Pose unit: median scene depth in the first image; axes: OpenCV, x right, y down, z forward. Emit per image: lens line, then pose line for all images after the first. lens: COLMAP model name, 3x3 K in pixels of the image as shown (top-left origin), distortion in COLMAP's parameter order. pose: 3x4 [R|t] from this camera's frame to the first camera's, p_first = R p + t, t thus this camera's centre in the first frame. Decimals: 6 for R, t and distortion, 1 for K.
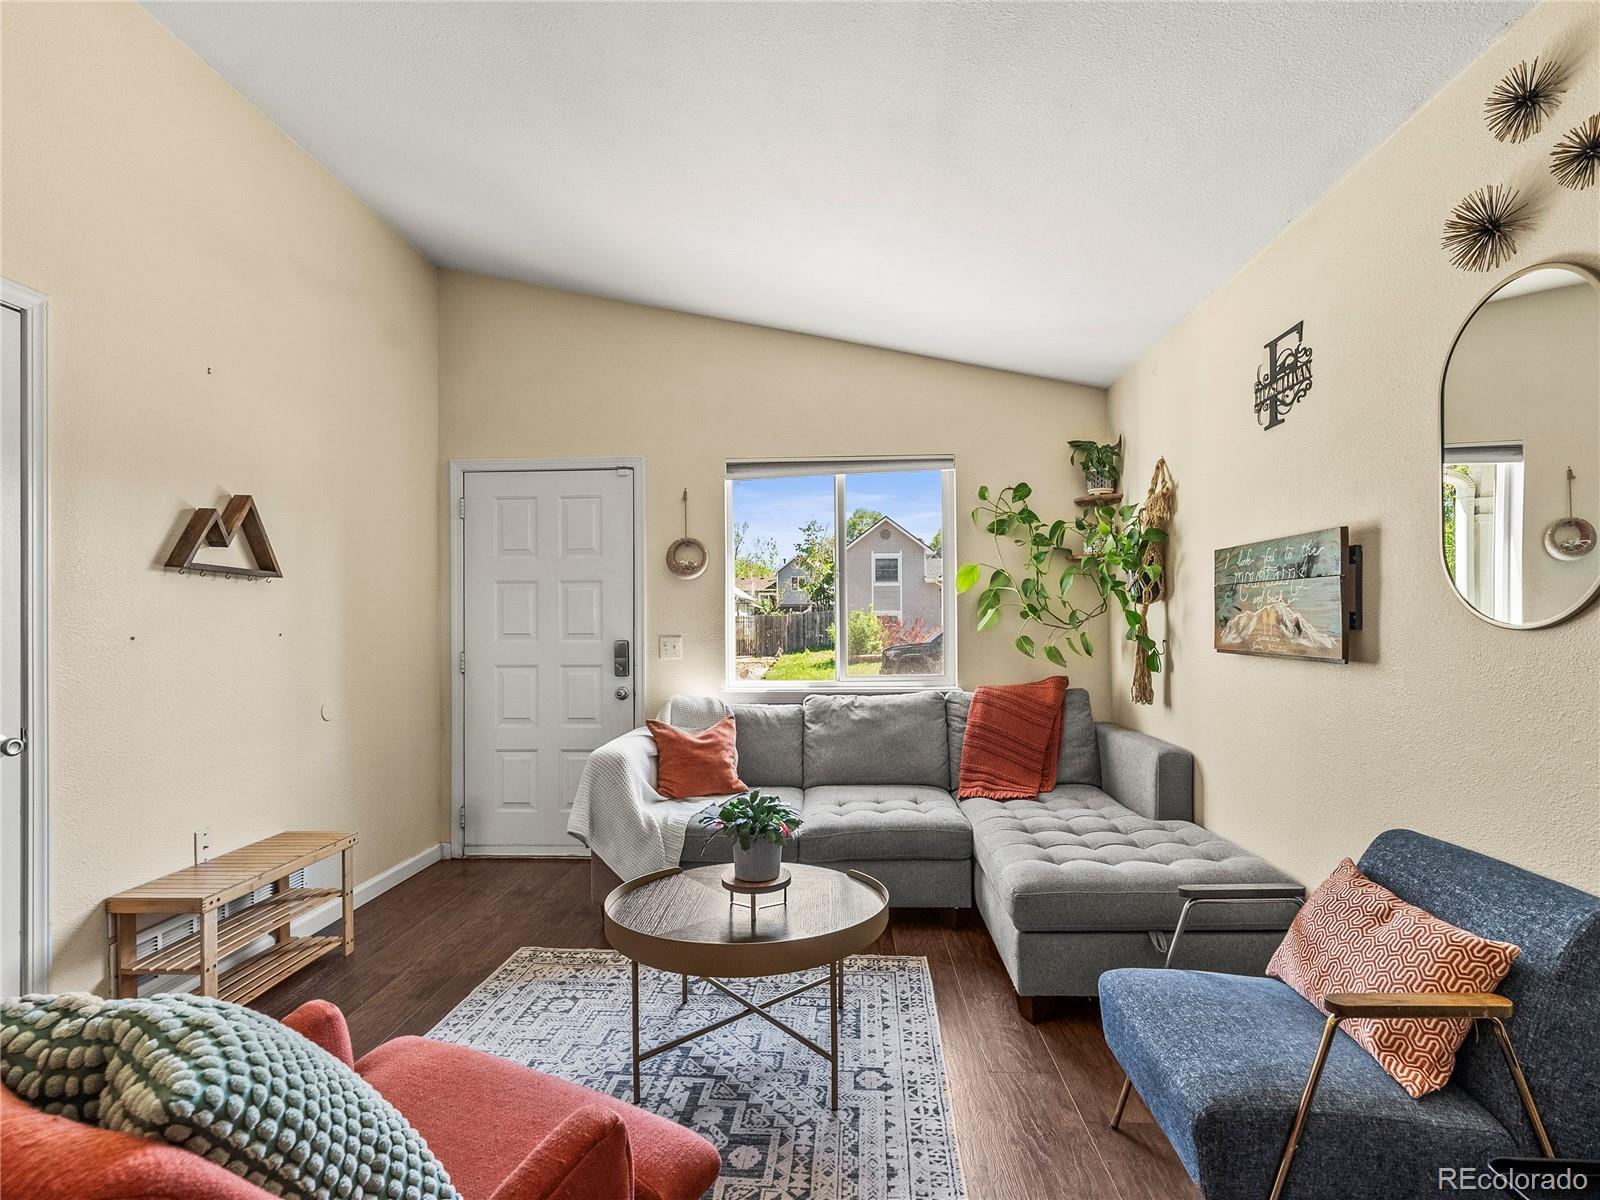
lens RADIAL K [[750.7, 0, 807.9], [0, 750.7, 615.7], [0, 0, 1]] dist [0.004135, -0.001135]
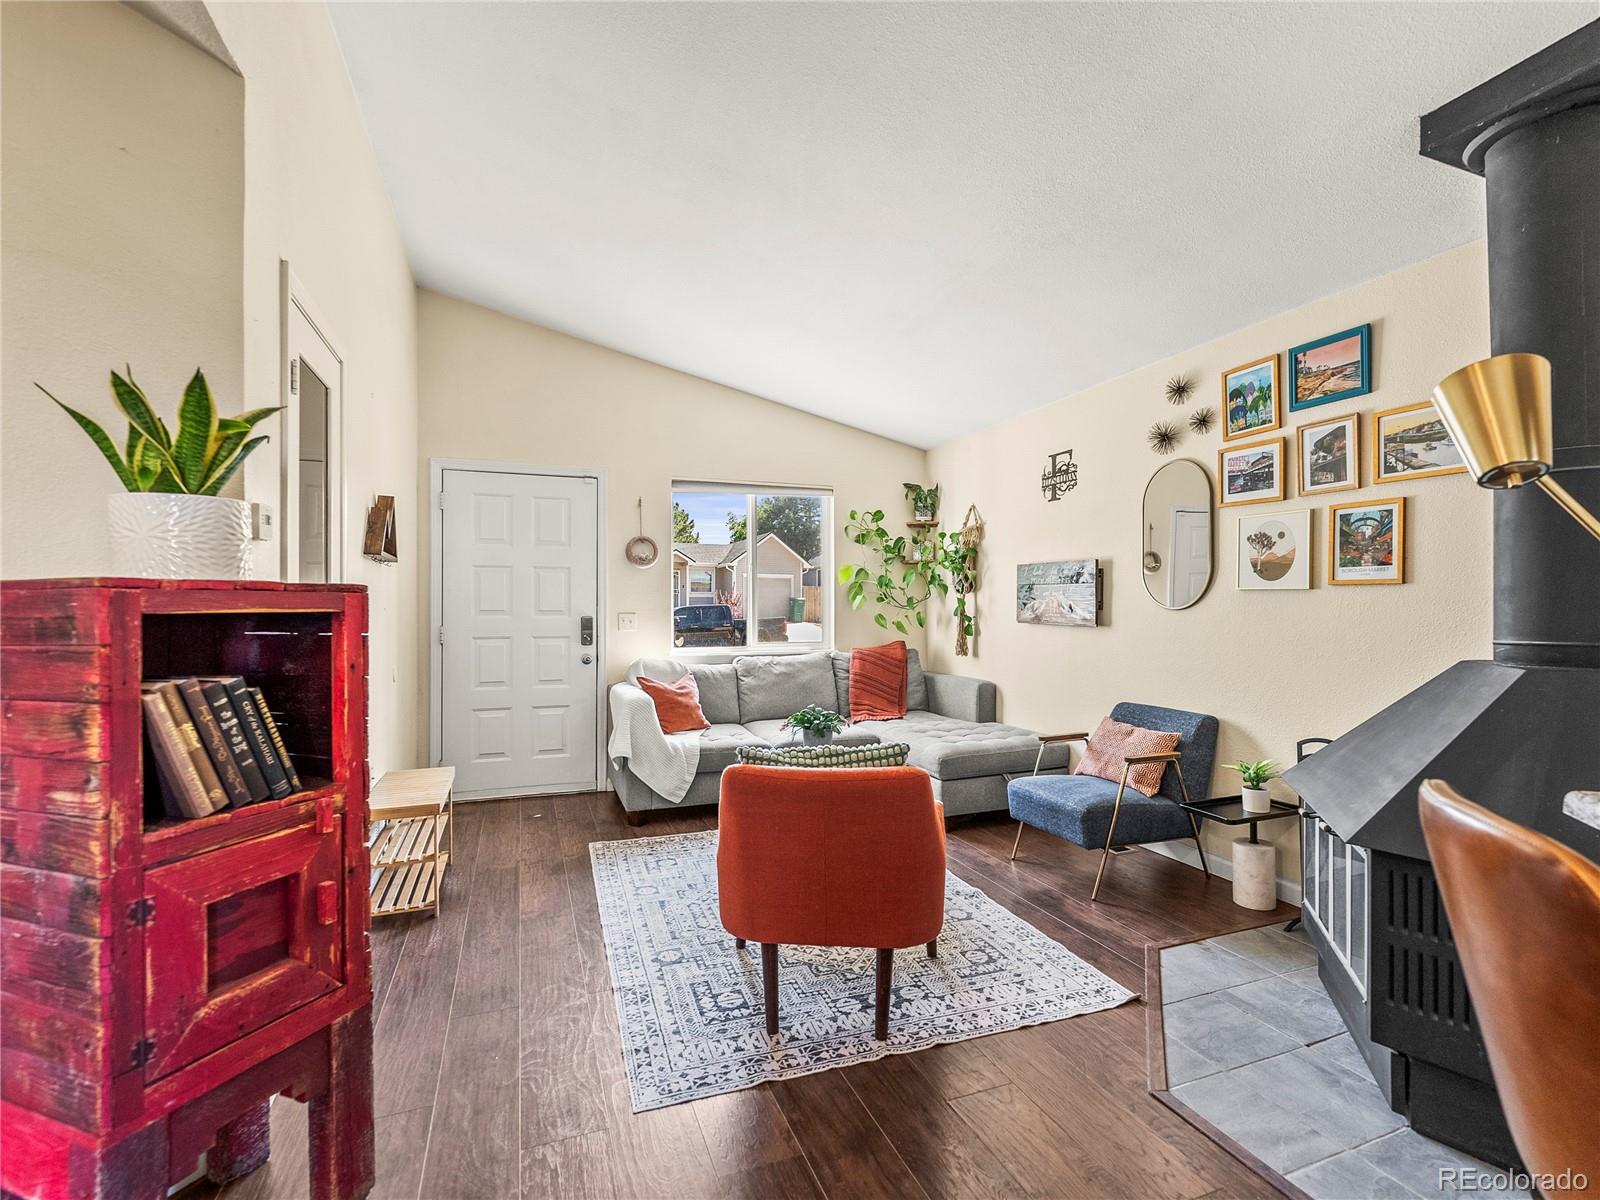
lens RADIAL K [[741.5, 0, 800.0], [0, 741.5, 600.0], [0, 0, 1]] dist [-0.000557, -0.000085]
pose [[0.917600, 0.012069, 0.397321, -0.485192], [-0.013319, 0.999911, 0.000388, 0.001160], [-0.397281, -0.005648, 0.917680, -0.309193]]
